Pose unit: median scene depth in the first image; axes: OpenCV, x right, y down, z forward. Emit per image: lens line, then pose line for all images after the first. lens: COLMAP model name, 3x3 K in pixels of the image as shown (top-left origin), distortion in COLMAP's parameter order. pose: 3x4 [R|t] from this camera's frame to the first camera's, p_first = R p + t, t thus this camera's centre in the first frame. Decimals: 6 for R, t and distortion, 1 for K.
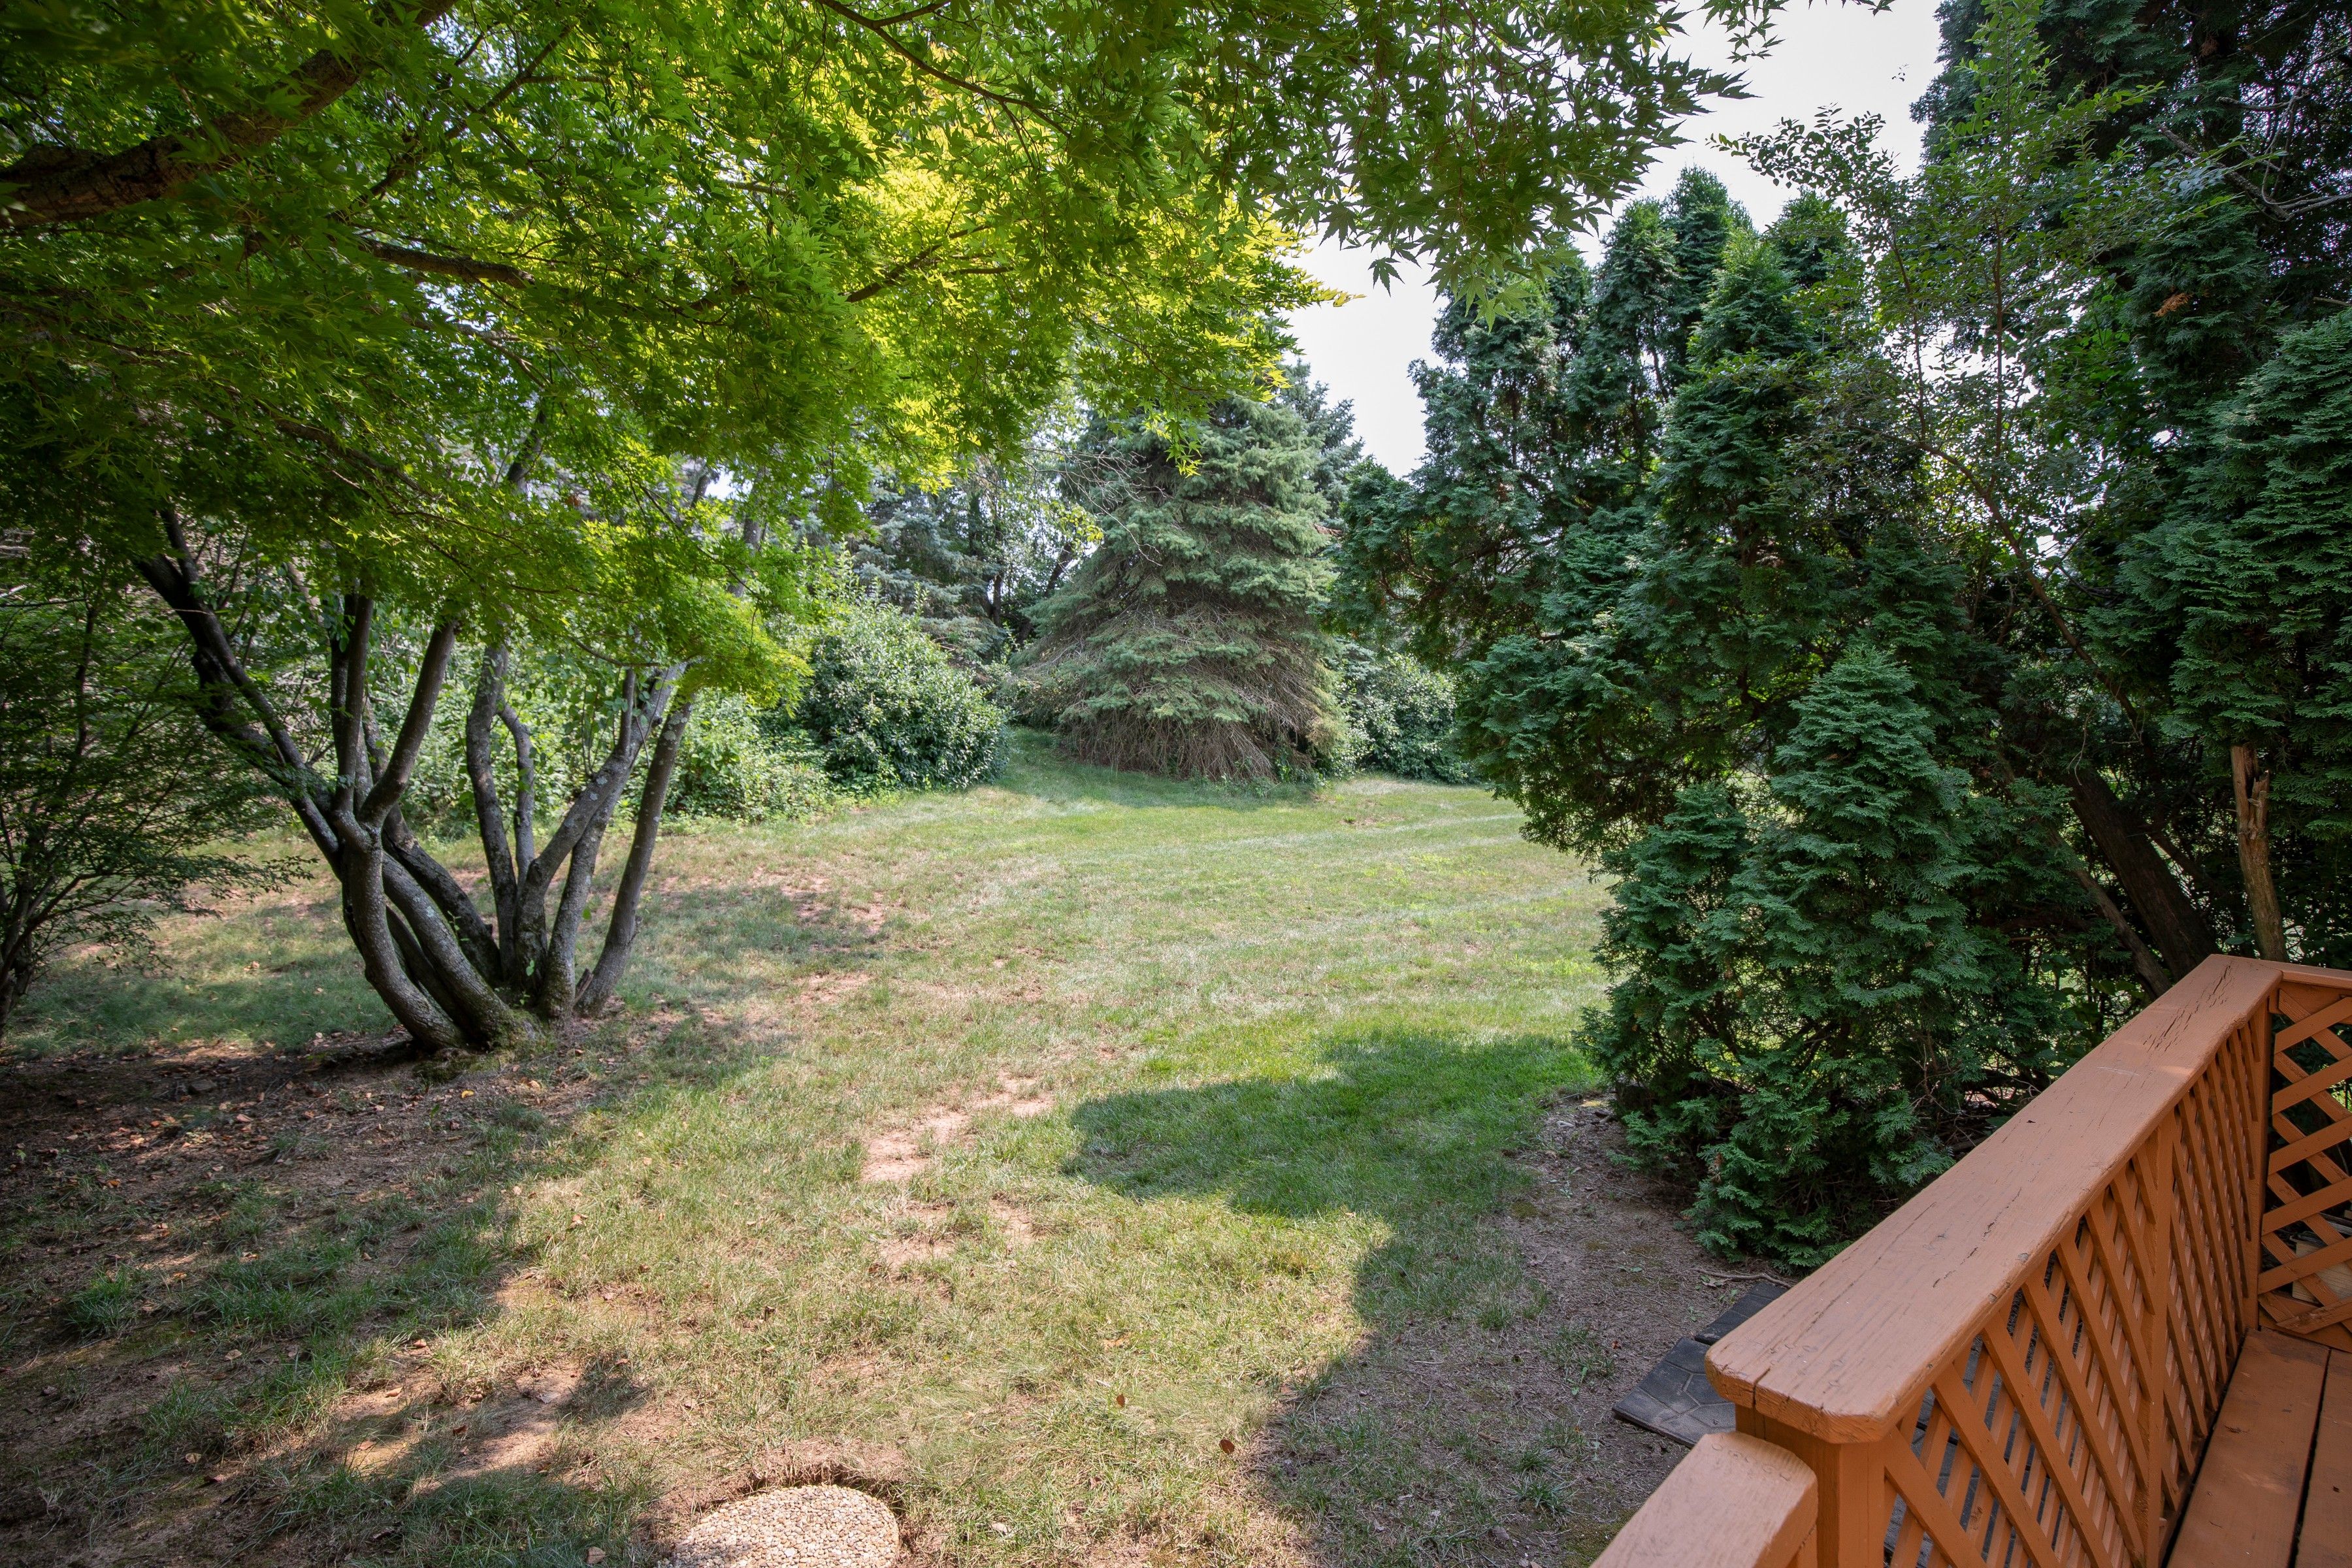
lens RADIAL K [[1067.5, 0, 1178.2], [0, 1067.5, 777.5], [0, 0, 1]] dist [-0.040794, 0.007615]
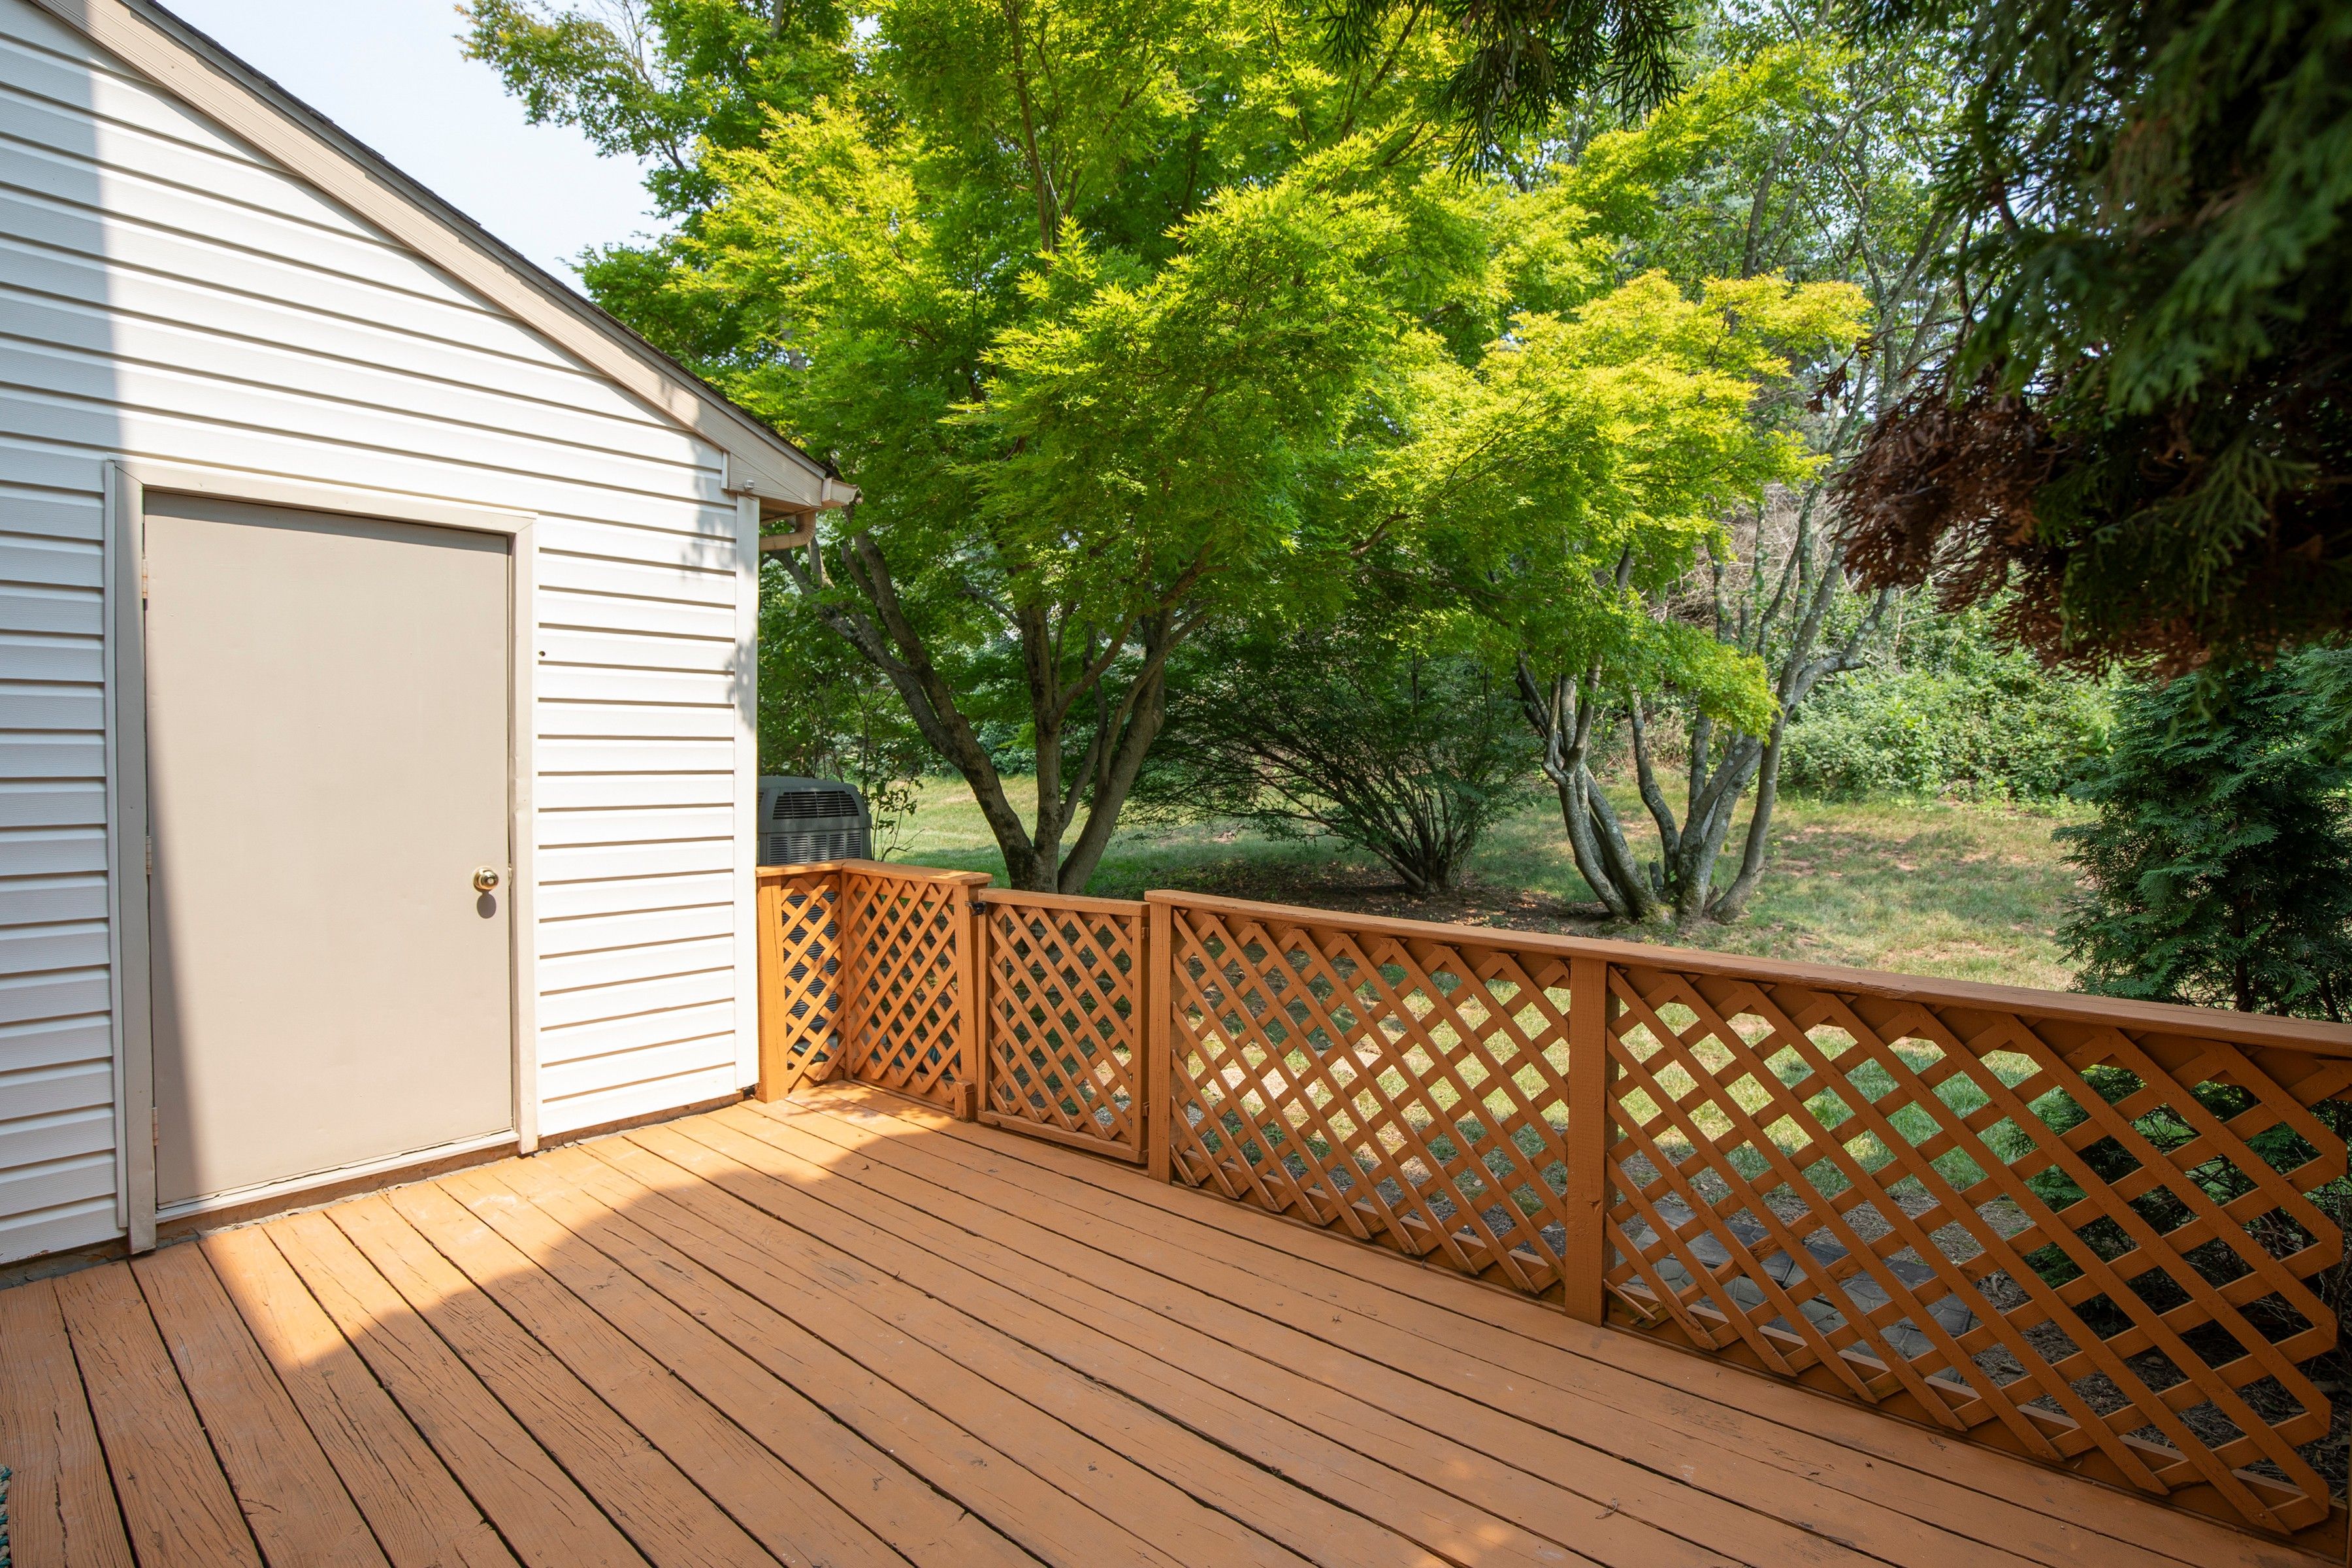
lens RADIAL K [[1147.6, 0, 1182.6], [0, 1147.6, 767.0], [0, 0, 1]] dist [-0.024734, 0.002214]
pose [[0.177666, 0.029233, -0.983657, 0.498541], [-0.029249, 0.999274, 0.024414, 0.008518], [0.983656, 0.024434, 0.178392, 0.038696]]
